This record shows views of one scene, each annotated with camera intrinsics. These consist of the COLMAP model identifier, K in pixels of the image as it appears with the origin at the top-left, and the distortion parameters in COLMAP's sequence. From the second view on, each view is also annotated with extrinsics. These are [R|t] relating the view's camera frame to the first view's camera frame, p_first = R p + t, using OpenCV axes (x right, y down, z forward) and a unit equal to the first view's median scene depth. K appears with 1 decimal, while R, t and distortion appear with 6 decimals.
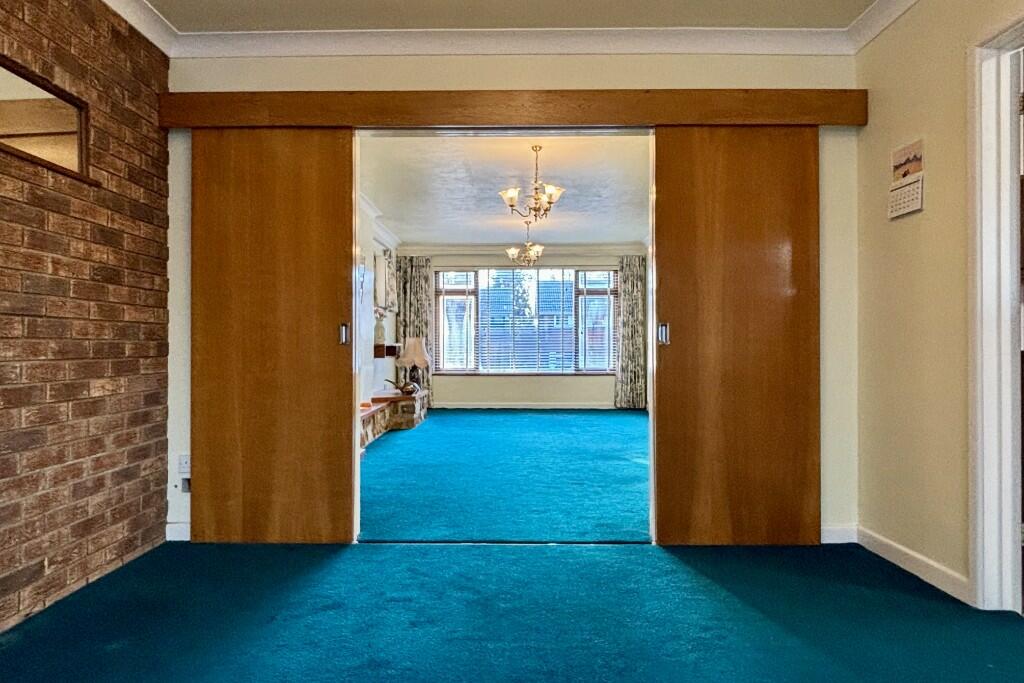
lens RADIAL K [[631.1, 0, 513.5], [0, 631.1, 340.1], [0, 0, 1]] dist [0.036839, -0.048619]
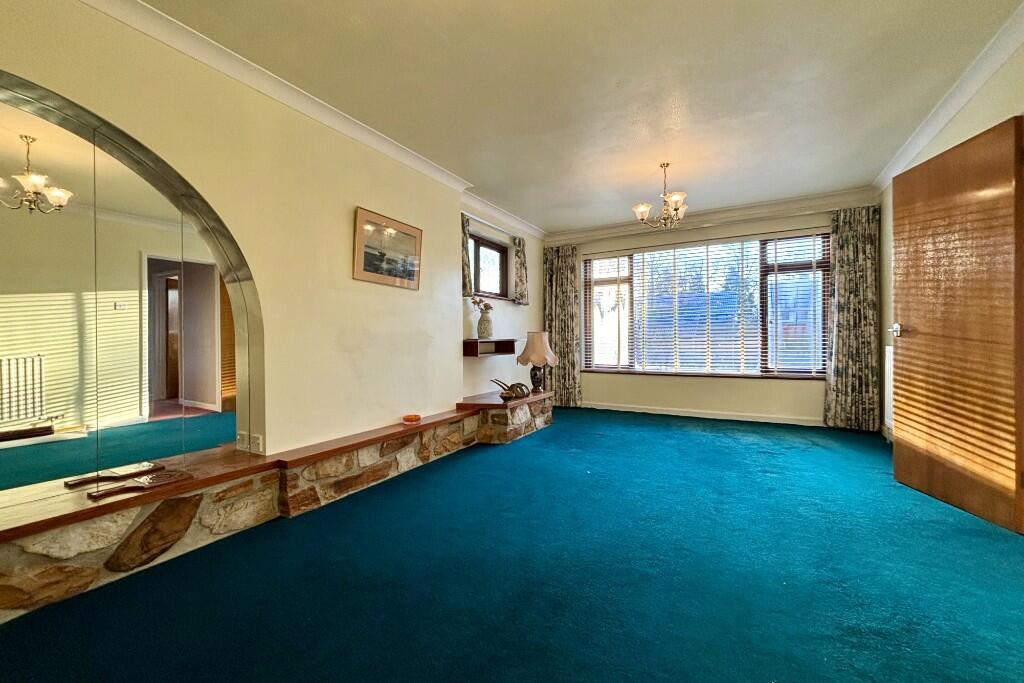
lens RADIAL K [[416.5, 0, 509.4], [0, 416.5, 340.9], [0, 0, 1]] dist [0.001670, -0.000136]
pose [[0.868376, -0.005049, -0.495881, 0.257372], [0.012177, 0.999864, 0.011144, 0.004380], [0.495757, -0.015716, 0.868319, 1.253460]]
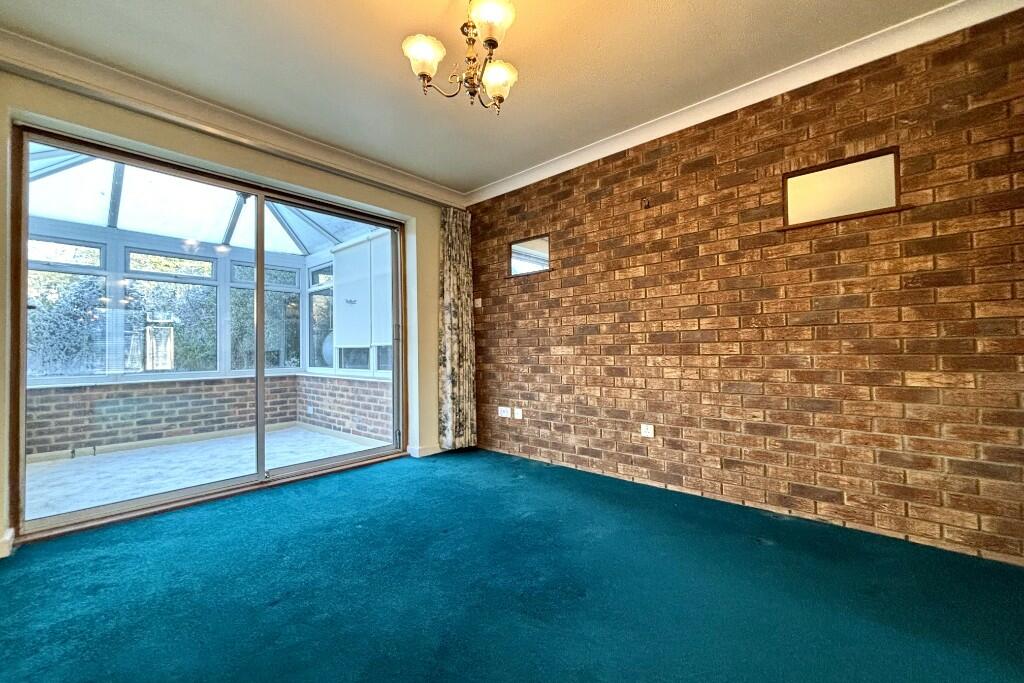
lens RADIAL K [[416.5, 0, 509.4], [0, 416.5, 340.9], [0, 0, 1]] dist [0.001670, -0.000136]
pose [[-0.677494, -0.004887, -0.735512, 0.348597], [0.020247, 0.999475, -0.025291, 0.007226], [0.735250, -0.032027, -0.677039, 0.806612]]
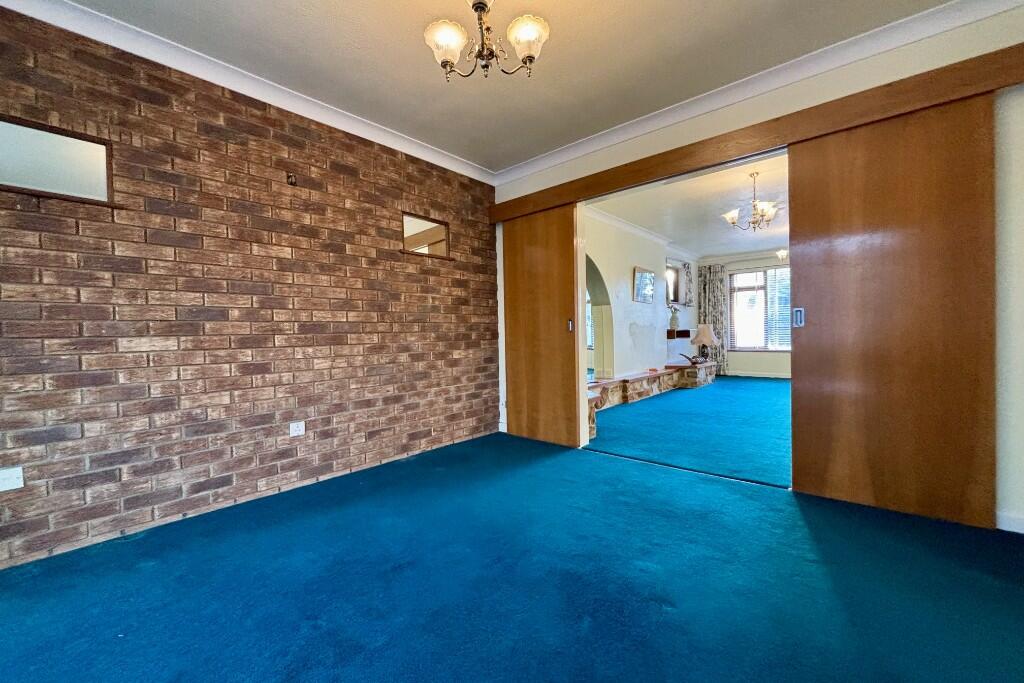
lens RADIAL K [[418.9, 0, 512.0], [0, 418.9, 341.5], [0, 0, 1]] dist [0.002565, 0.000389]
pose [[0.753167, -0.002276, -0.657825, 0.351366], [0.025032, 0.999369, 0.025201, 0.000807], [0.657352, -0.035447, 0.752749, 0.044912]]
